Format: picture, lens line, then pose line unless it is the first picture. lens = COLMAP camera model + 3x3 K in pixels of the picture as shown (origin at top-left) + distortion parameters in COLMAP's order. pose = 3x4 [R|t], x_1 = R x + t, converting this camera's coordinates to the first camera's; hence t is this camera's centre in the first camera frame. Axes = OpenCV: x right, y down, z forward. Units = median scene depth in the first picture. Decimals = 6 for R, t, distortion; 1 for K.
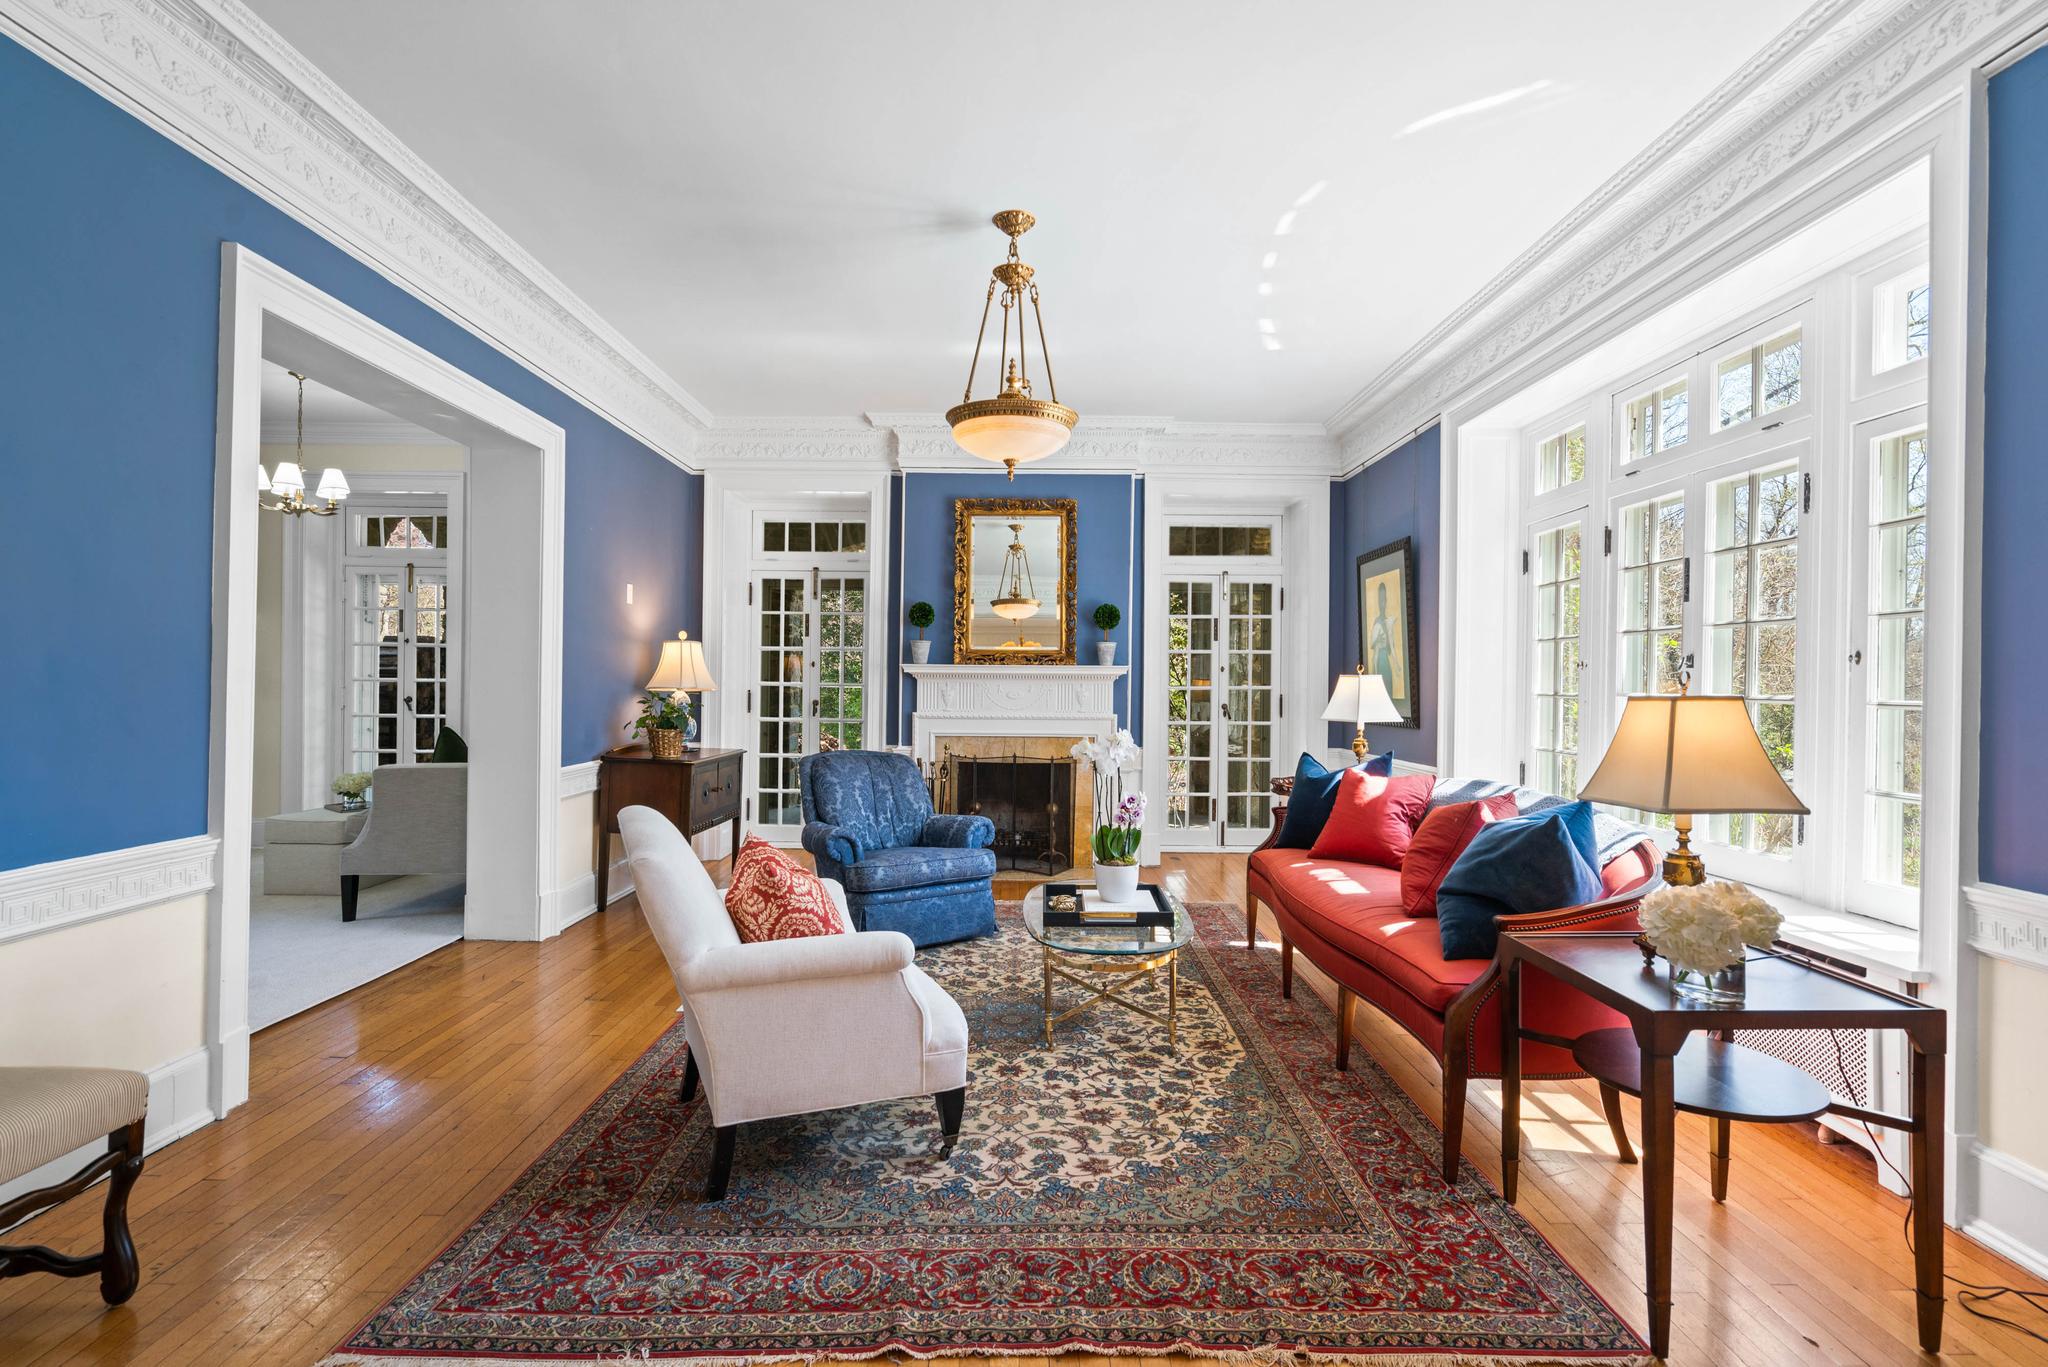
lens RADIAL K [[927.9, 0, 1024.0], [0, 927.9, 683.5], [0, 0, 1]] dist [-0.011331, 0.000673]
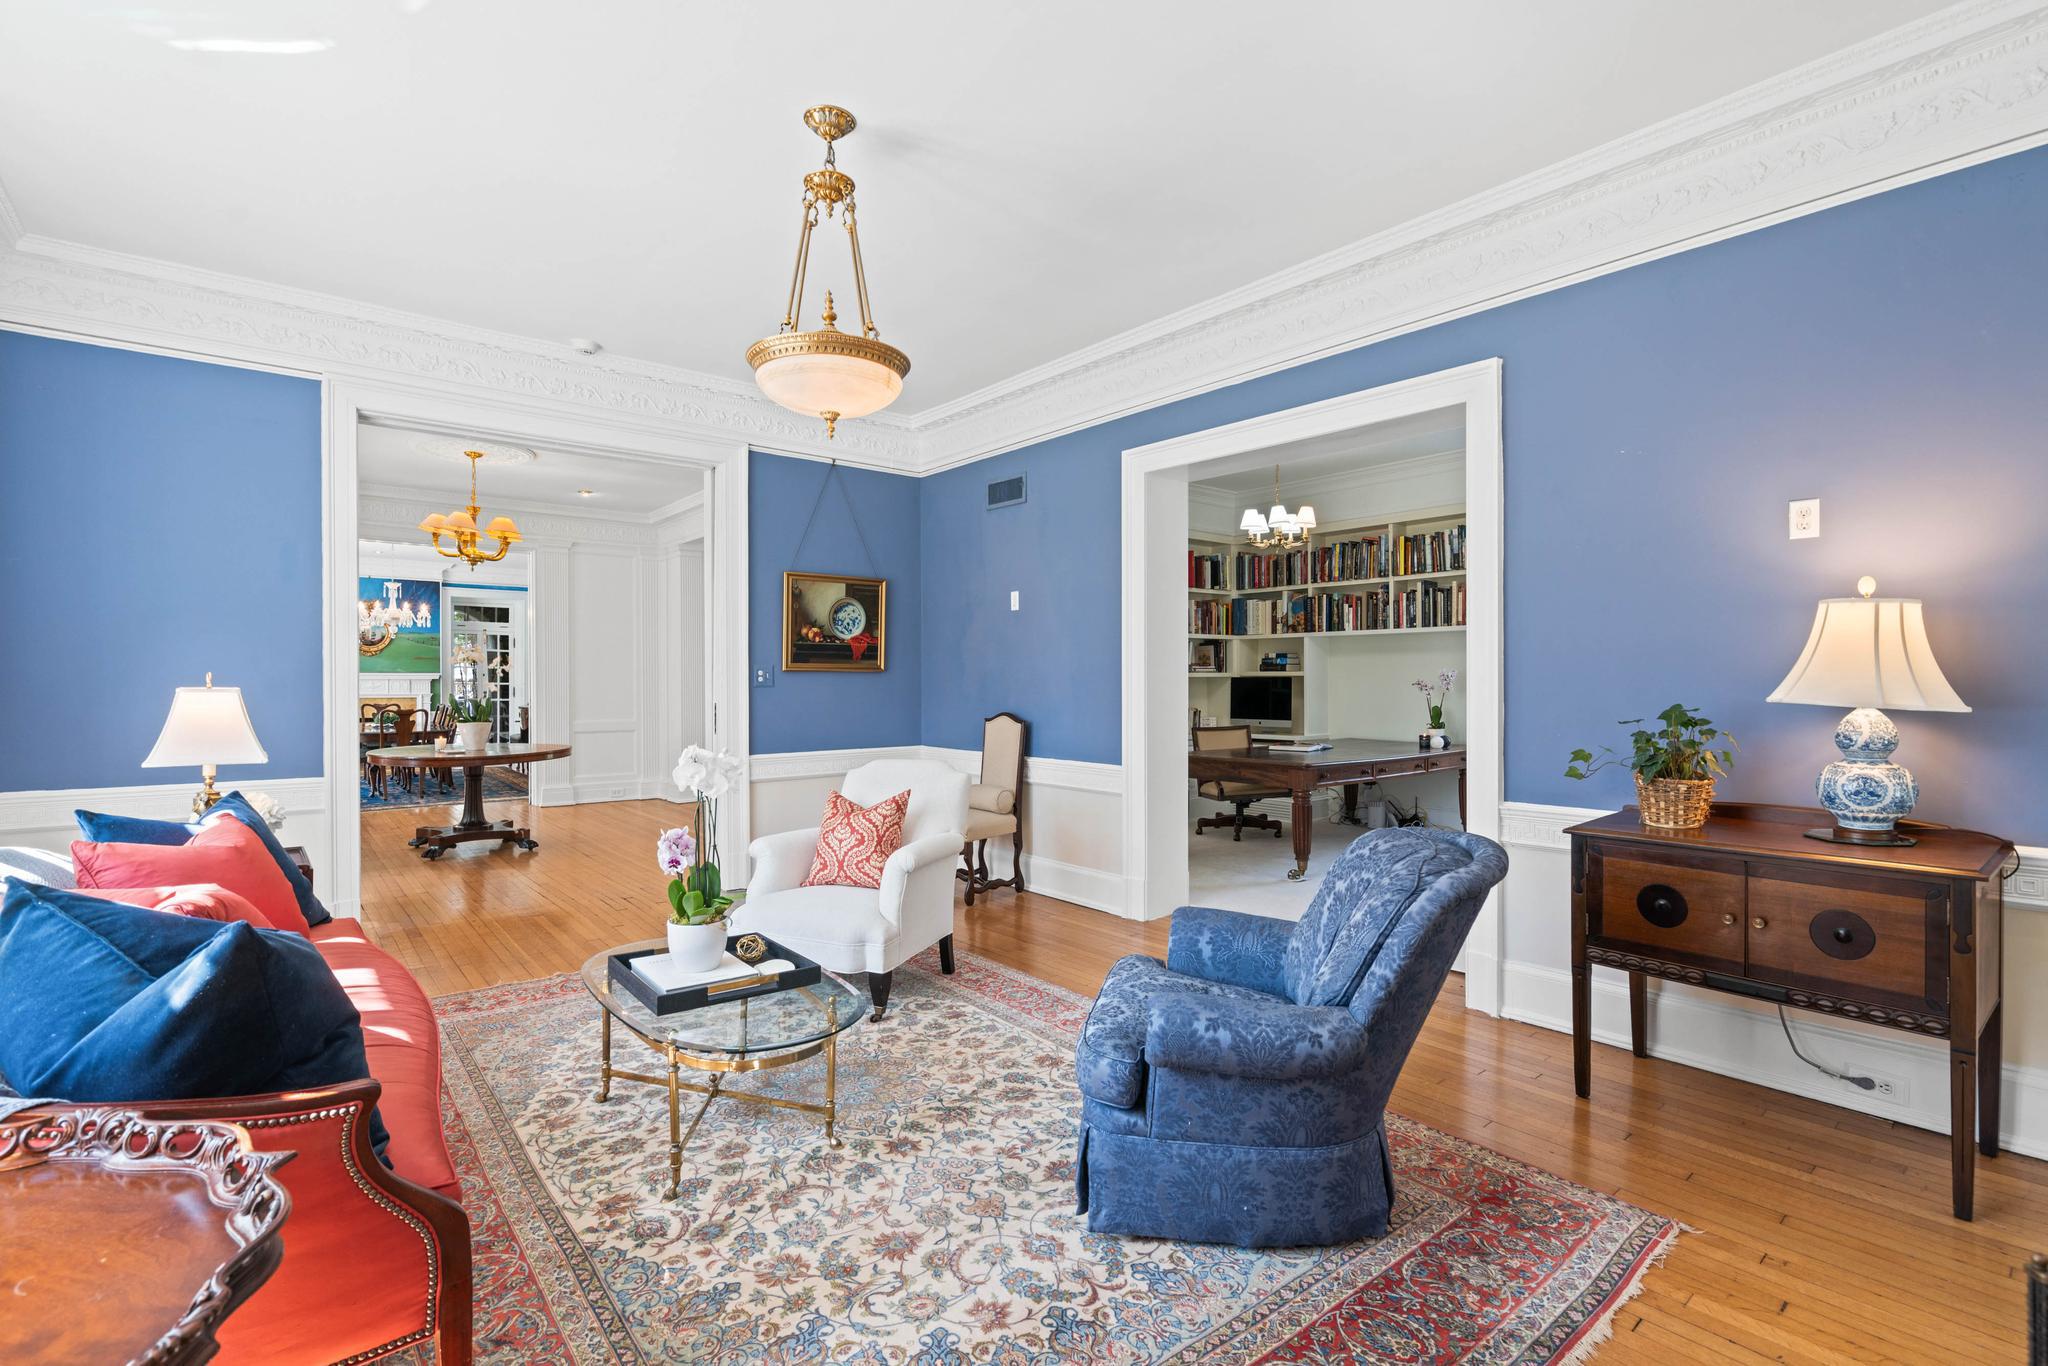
lens RADIAL K [[946.0, 0, 1015.6], [0, 946.0, 668.8], [0, 0, 1]] dist [-0.002222, -0.000093]
pose [[-0.776499, -0.018894, -0.629835, 0.177845], [-0.009339, 0.999786, -0.018478, 0.000724], [0.630049, -0.008467, -0.776509, 0.802258]]
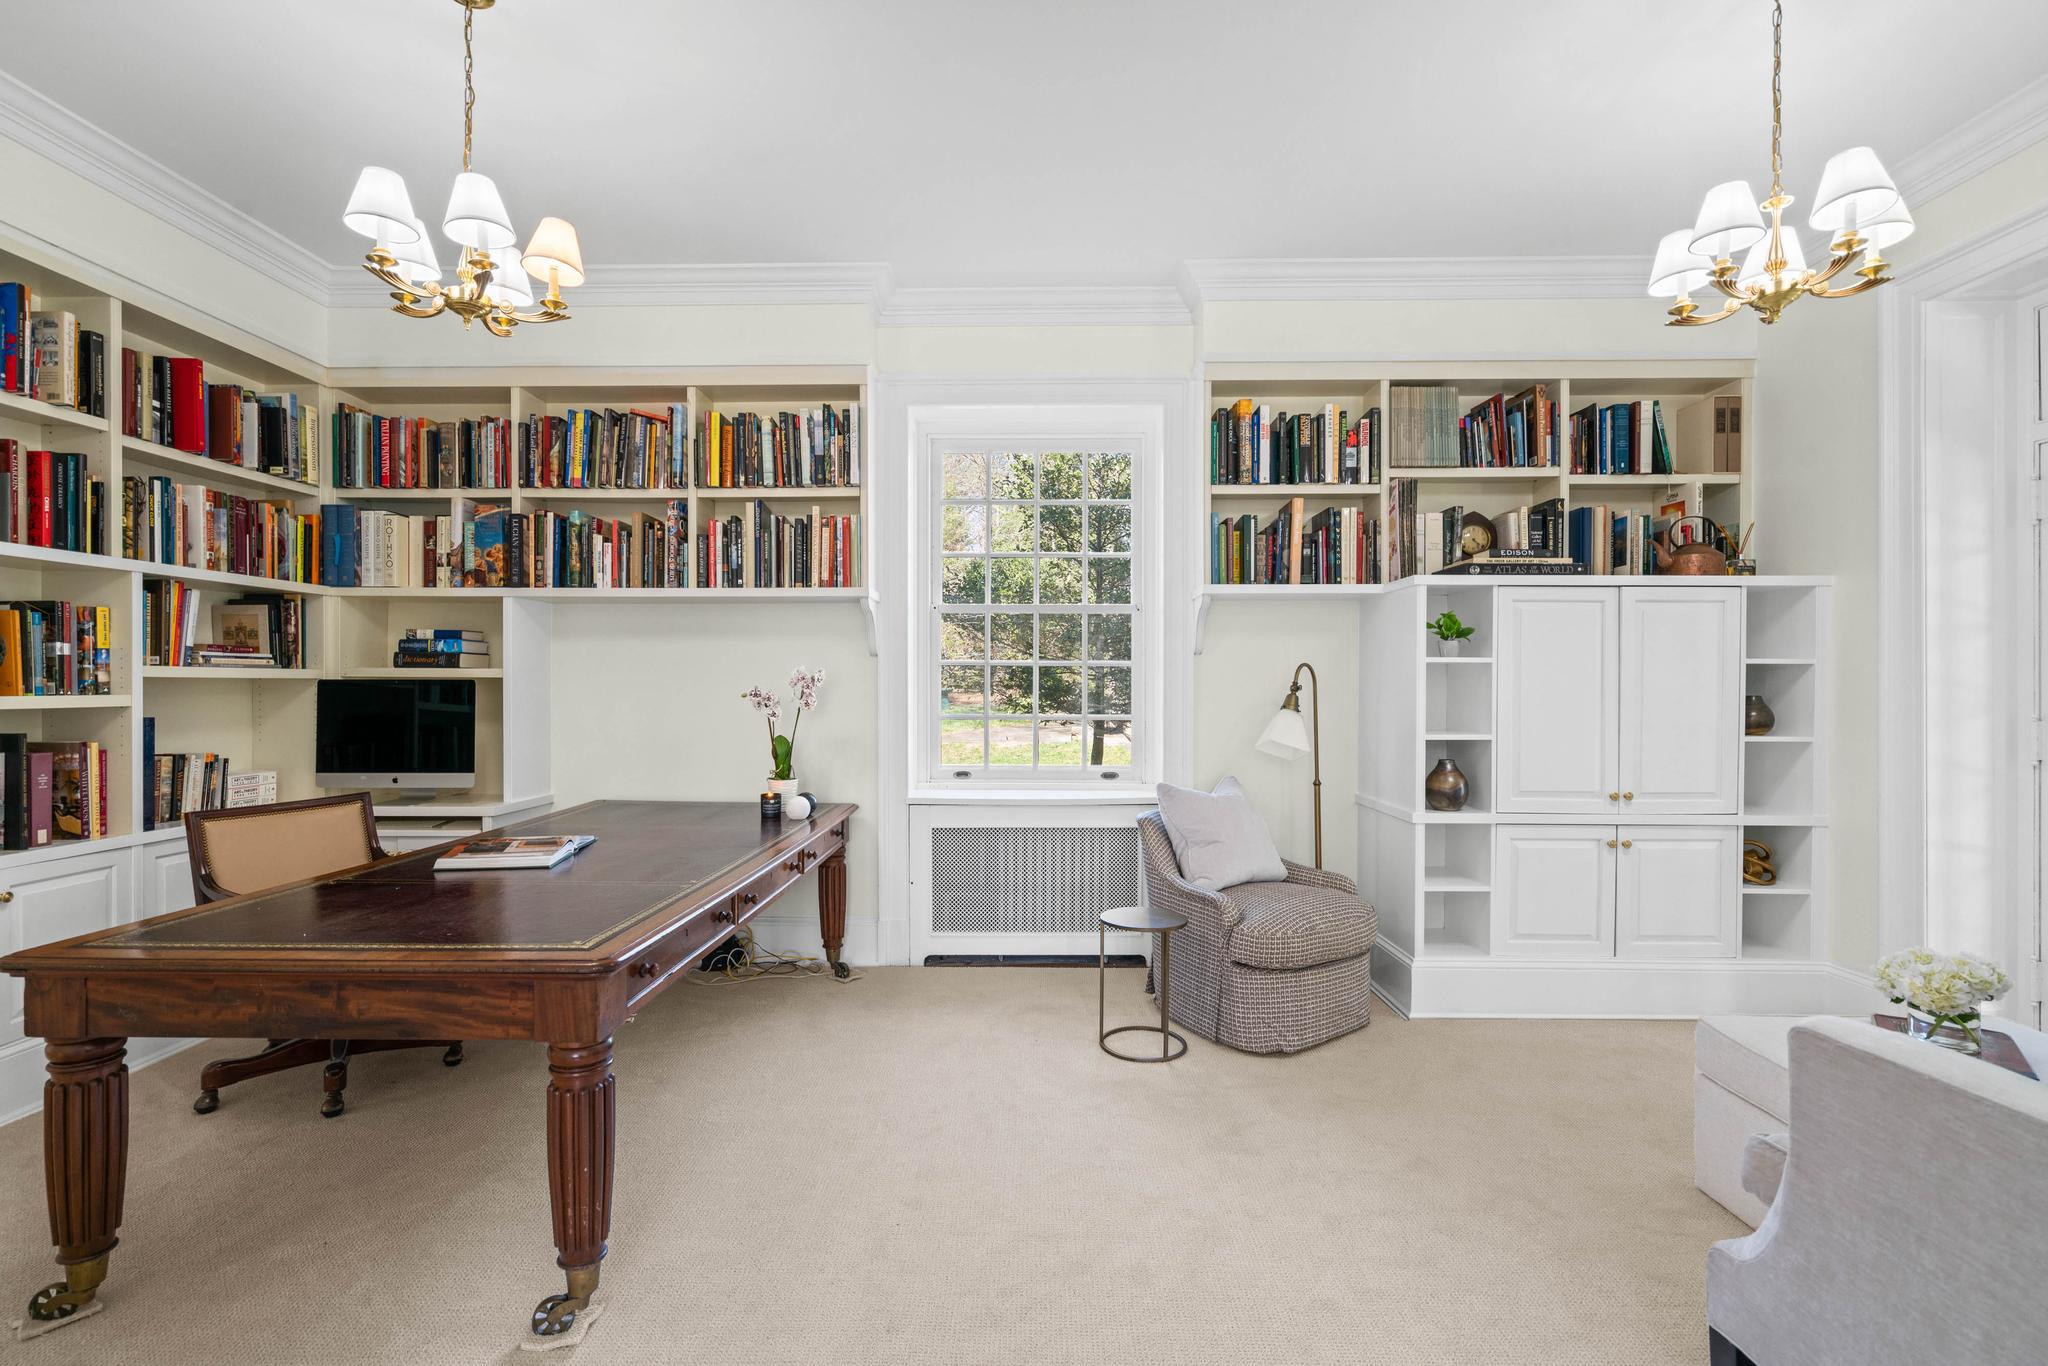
lens RADIAL K [[952.7, 0, 1028.6], [0, 952.7, 689.9], [0, 0, 1]] dist [-0.000113, 0.000462]
pose [[-0.026605, -0.011529, -0.999580, -0.240333], [-0.003038, 0.999930, -0.011452, -0.002587], [0.999641, 0.002732, -0.026638, 0.476313]]
